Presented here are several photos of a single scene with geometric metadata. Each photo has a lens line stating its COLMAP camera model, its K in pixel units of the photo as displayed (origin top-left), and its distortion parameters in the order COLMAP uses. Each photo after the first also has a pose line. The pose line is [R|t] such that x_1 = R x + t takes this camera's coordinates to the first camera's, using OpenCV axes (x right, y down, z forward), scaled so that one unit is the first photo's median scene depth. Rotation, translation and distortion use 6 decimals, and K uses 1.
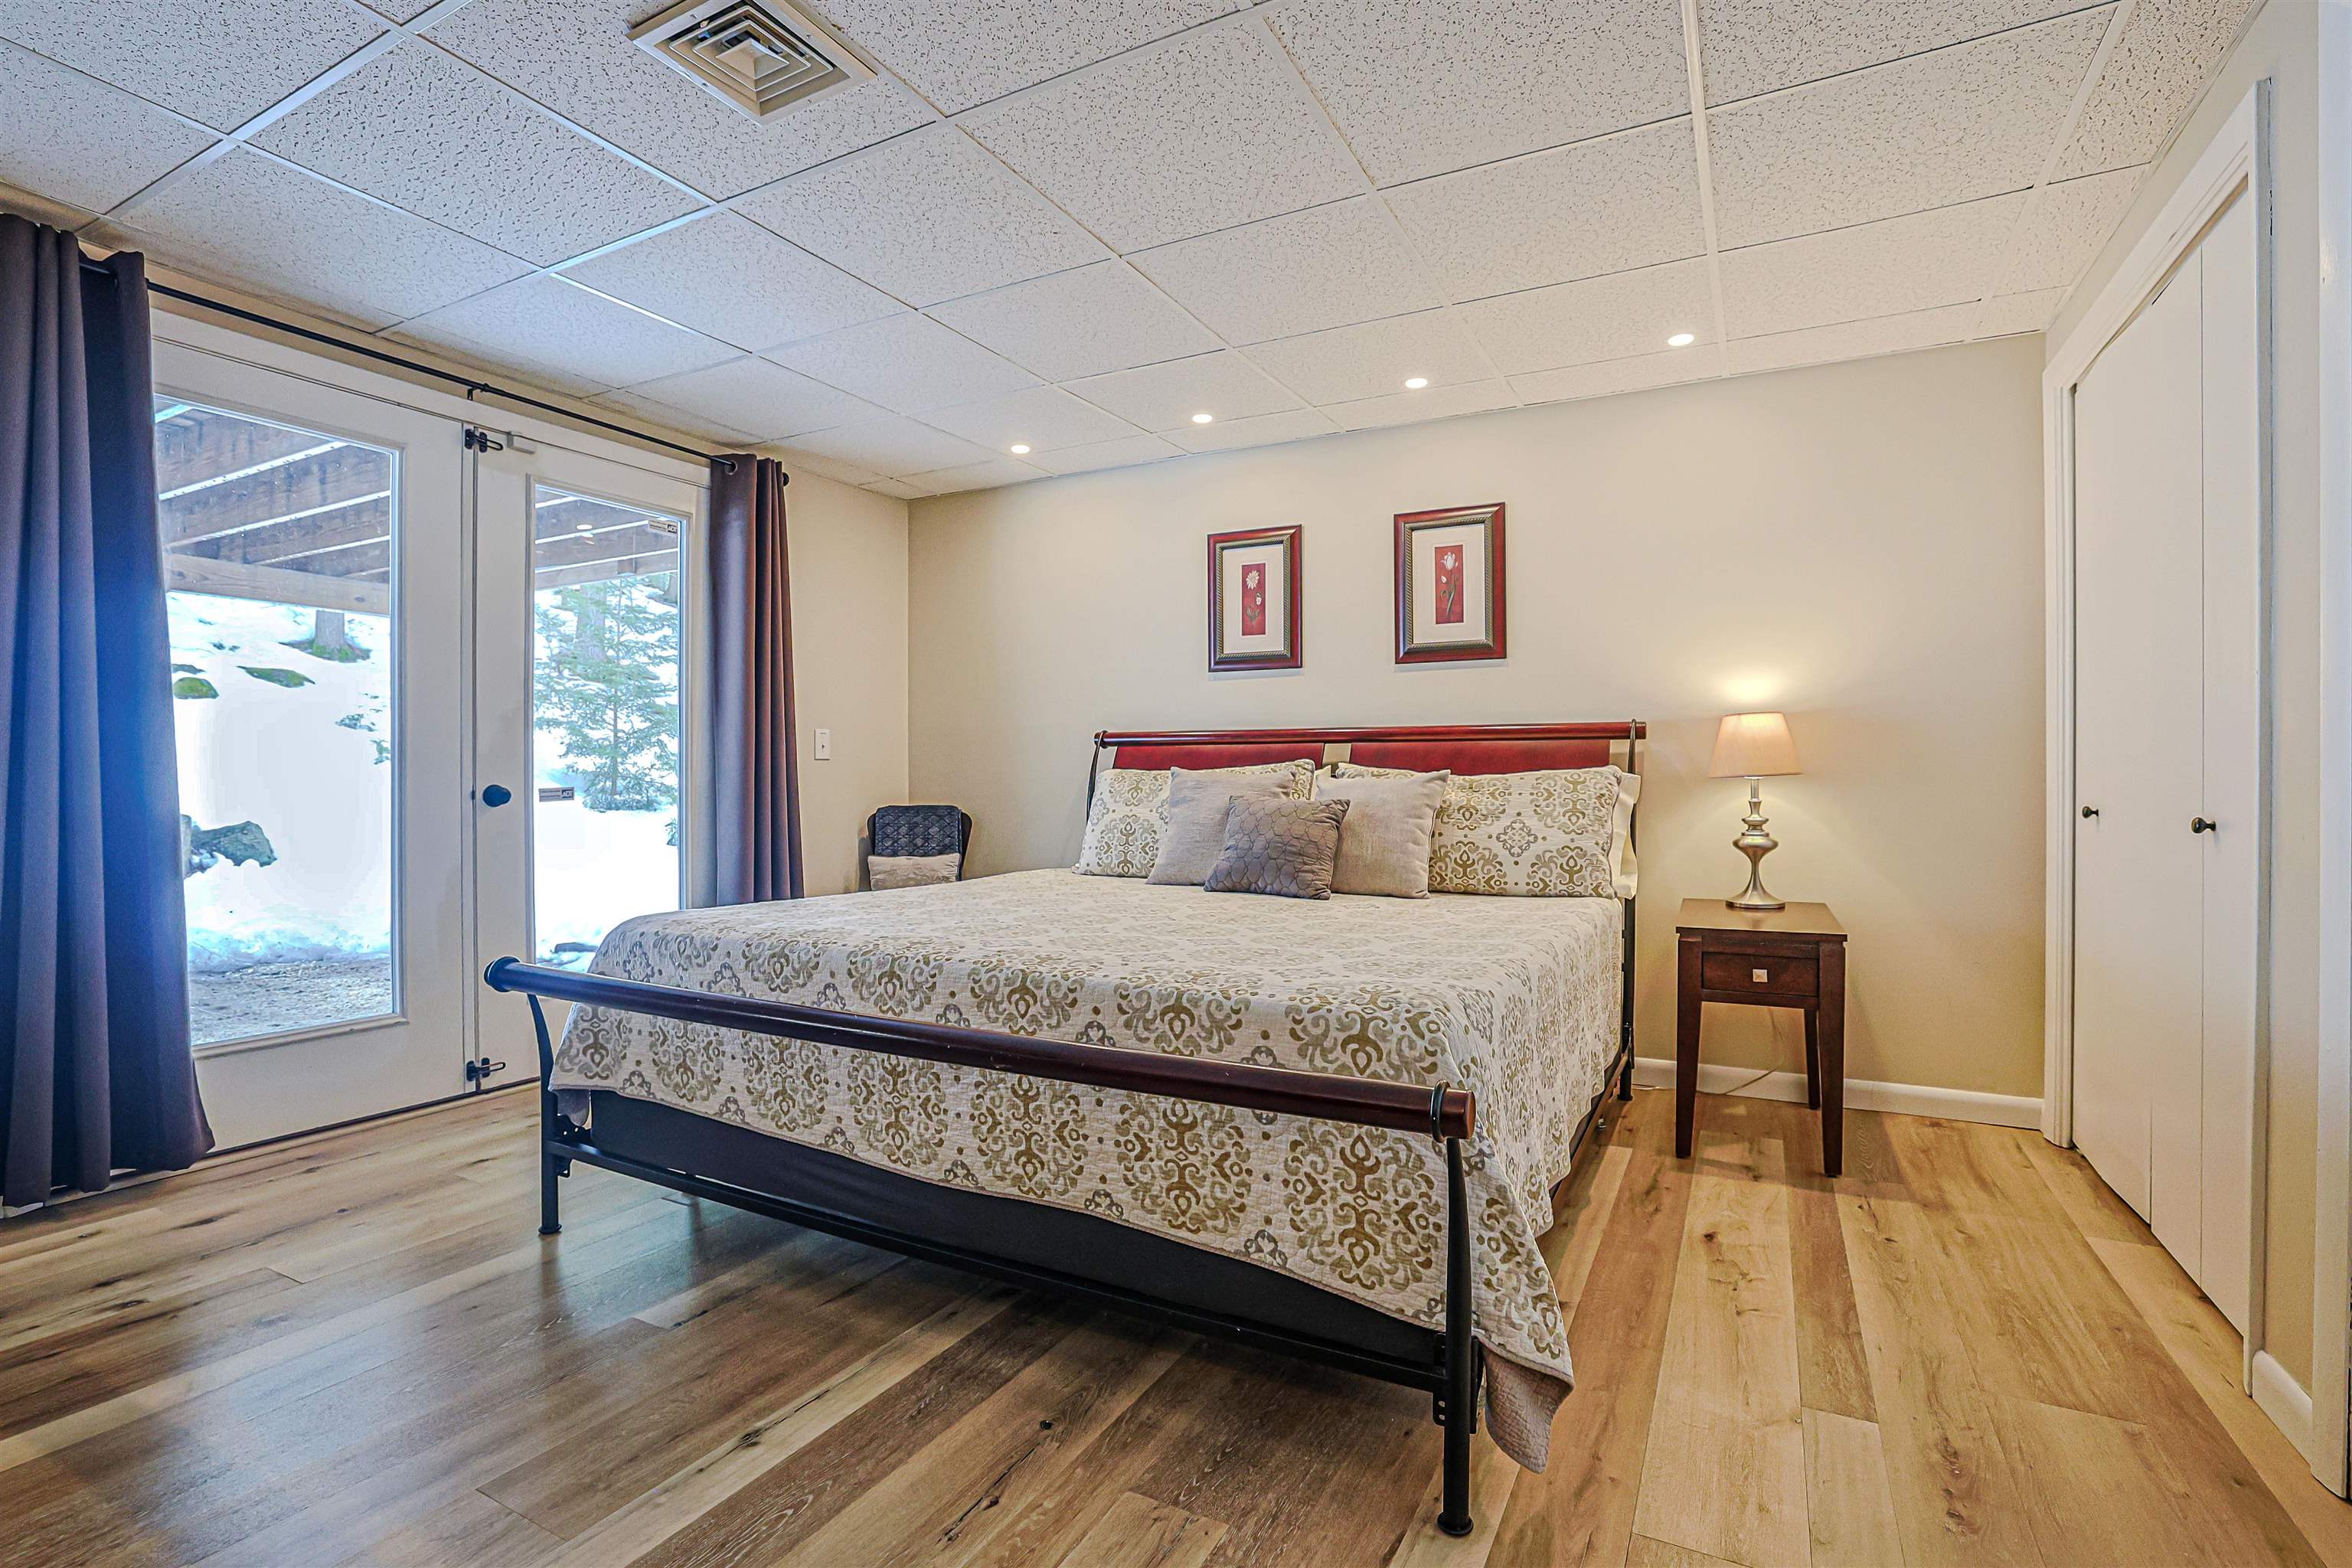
lens RADIAL K [[1100.5, 0, 1182.5], [0, 1100.5, 788.8], [0, 0, 1]] dist [-0.053505, 0.020383]
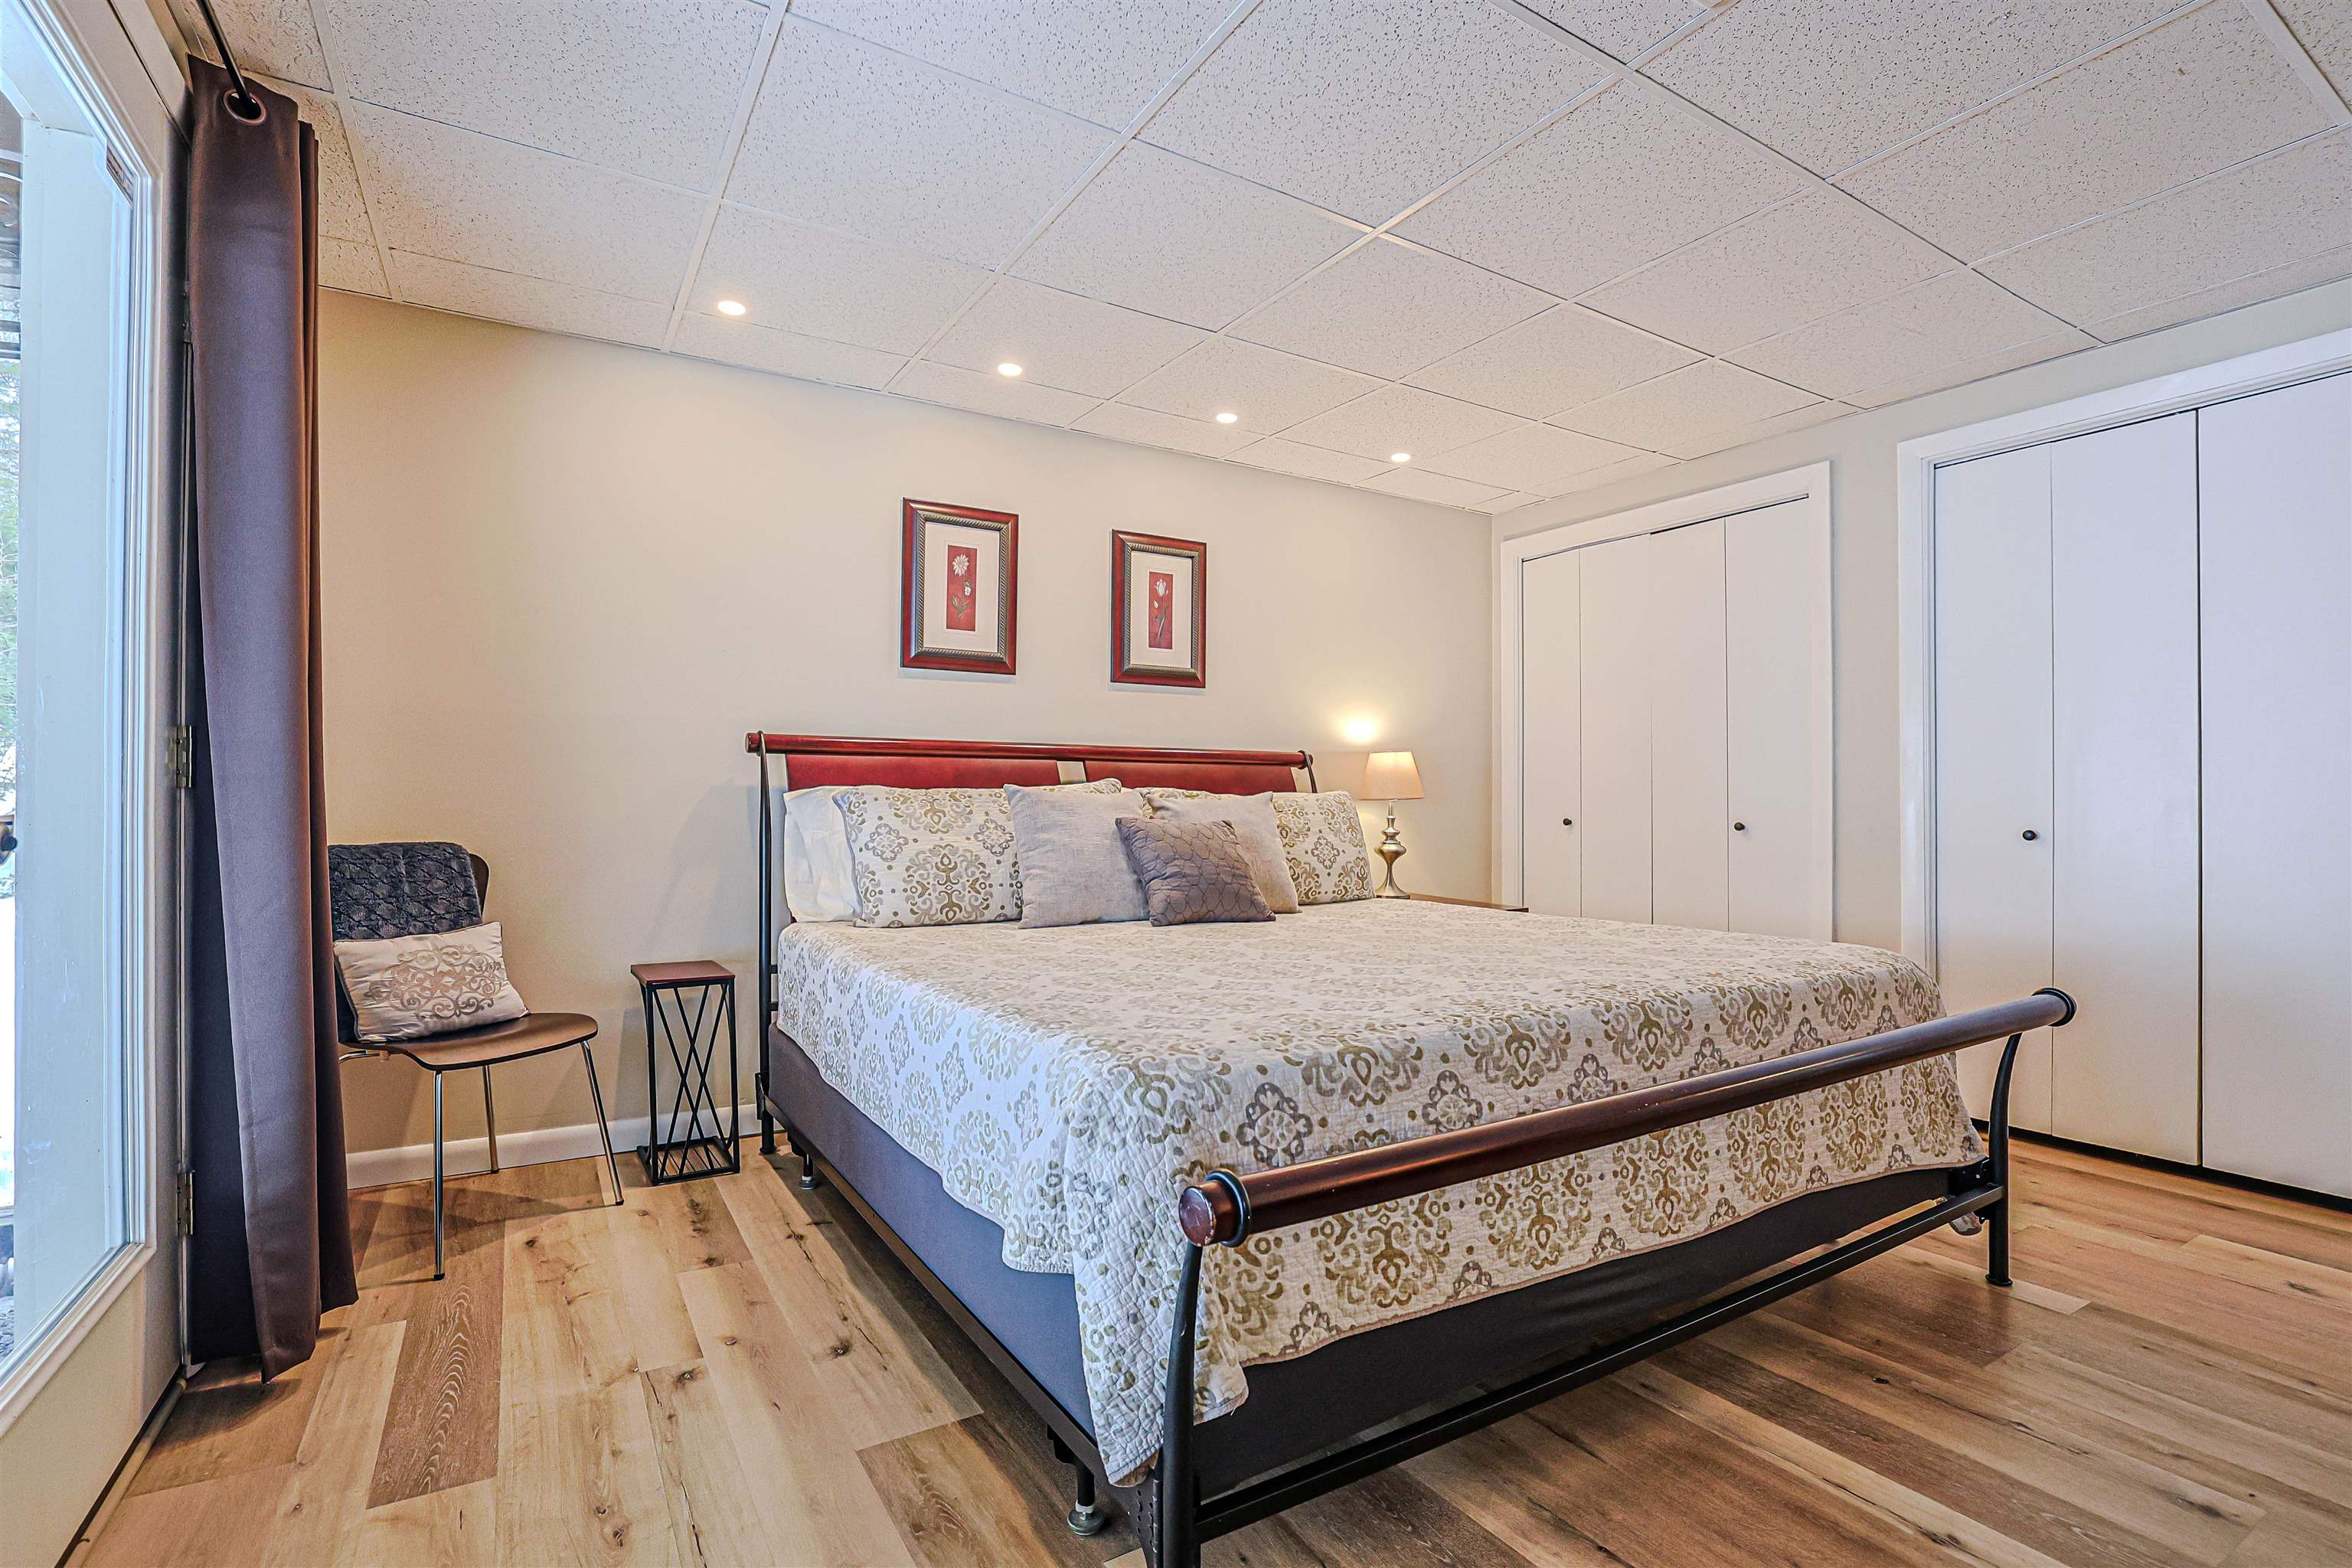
lens RADIAL K [[1100.5, 0, 1182.5], [0, 1100.5, 788.8], [0, 0, 1]] dist [-0.053505, 0.020383]
pose [[0.504663, 0.011777, 0.863236, -0.746691], [0.004543, 0.999857, -0.016297, -0.003066], [-0.863304, 0.012146, 0.504537, 0.546860]]
